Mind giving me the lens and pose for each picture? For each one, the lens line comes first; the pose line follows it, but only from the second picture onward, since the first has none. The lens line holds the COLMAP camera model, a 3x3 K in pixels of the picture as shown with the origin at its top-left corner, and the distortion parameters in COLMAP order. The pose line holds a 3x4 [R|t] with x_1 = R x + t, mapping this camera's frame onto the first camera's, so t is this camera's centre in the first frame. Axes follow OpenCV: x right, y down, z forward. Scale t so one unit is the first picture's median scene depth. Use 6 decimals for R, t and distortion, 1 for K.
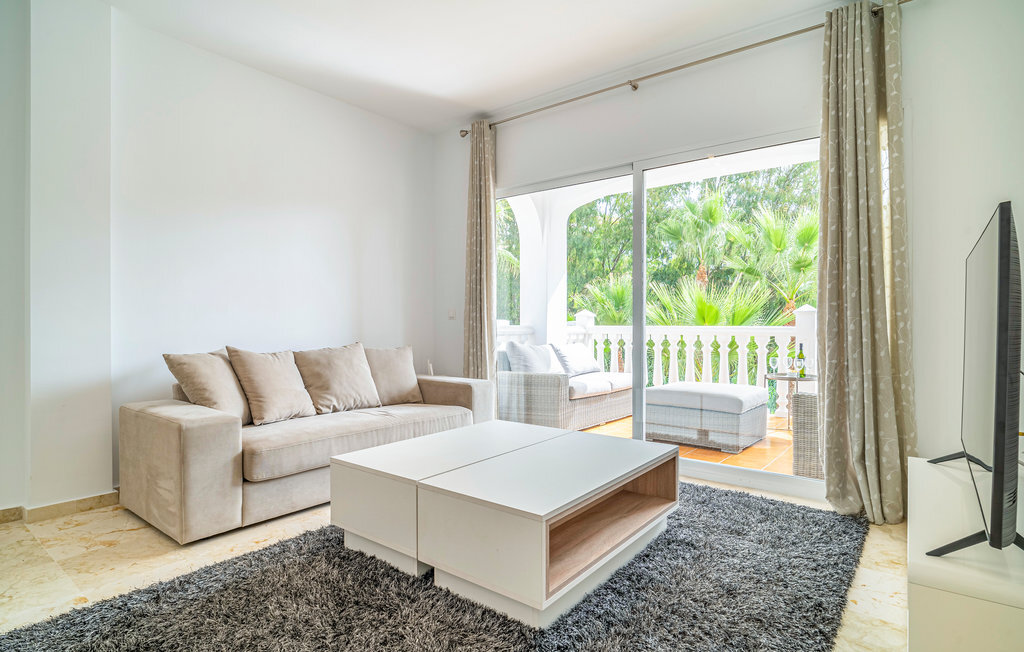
lens RADIAL K [[530.4, 0, 513.9], [0, 530.4, 328.9], [0, 0, 1]] dist [-0.007093, 0.000548]
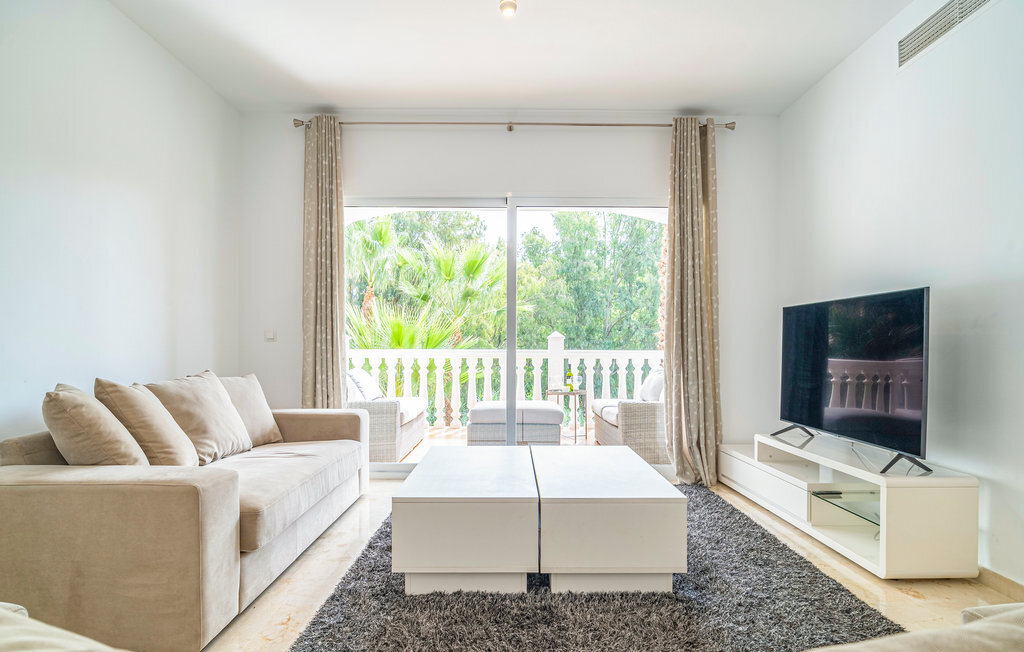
lens RADIAL K [[569.1, 0, 515.8], [0, 569.1, 356.7], [0, 0, 1]] dist [-0.004964, -0.005269]
pose [[0.783578, -0.008320, 0.621238, -0.462714], [0.003738, 0.999955, 0.008676, -0.000147], [-0.621282, -0.004476, 0.783574, 0.077489]]
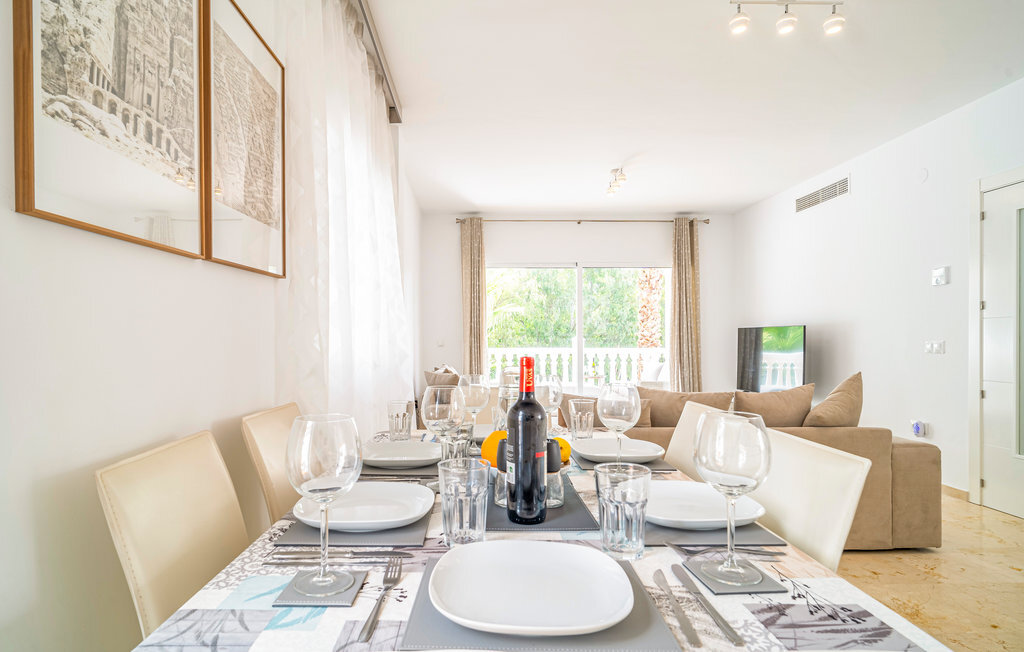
lens RADIAL K [[530.4, 0, 475.8], [0, 530.4, 349.3], [0, 0, 1]] dist [-0.007093, 0.000548]
pose [[0.784589, -0.014135, 0.619855, -1.157069], [0.009051, 0.999895, 0.011345, -0.032730], [-0.619950, -0.003290, 0.784634, -0.228506]]
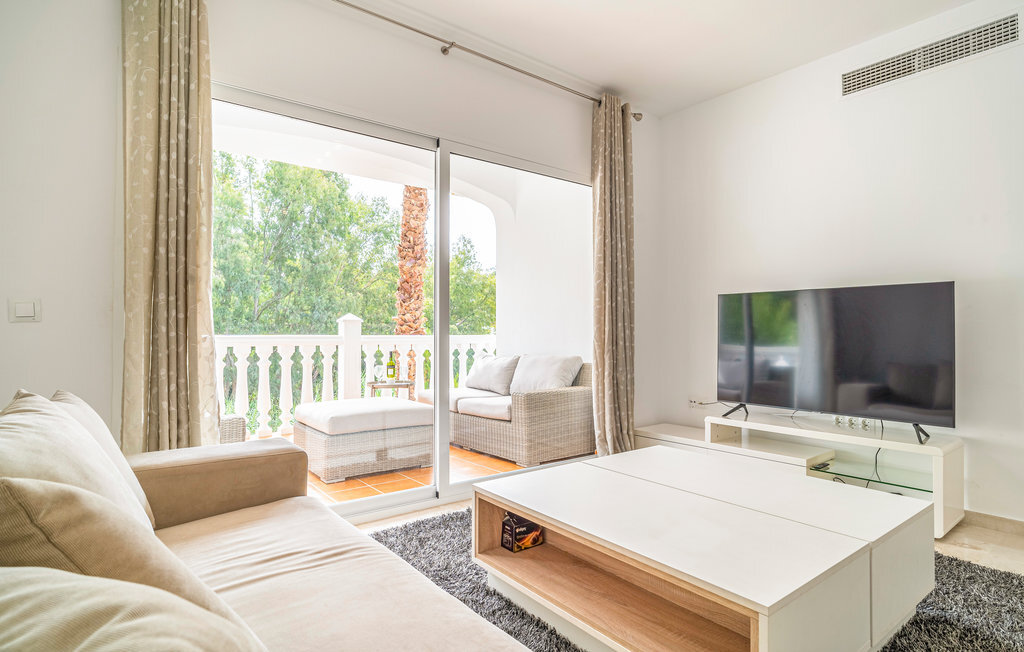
lens RADIAL K [[530.4, 0, 513.5], [0, 530.4, 326.5], [0, 0, 1]] dist [-0.007093, 0.000548]
pose [[0.246118, 0.010123, 0.969187, -0.524958], [0.009239, 0.999876, -0.012789, -0.007065], [-0.969196, 0.012102, 0.245994, 0.657121]]
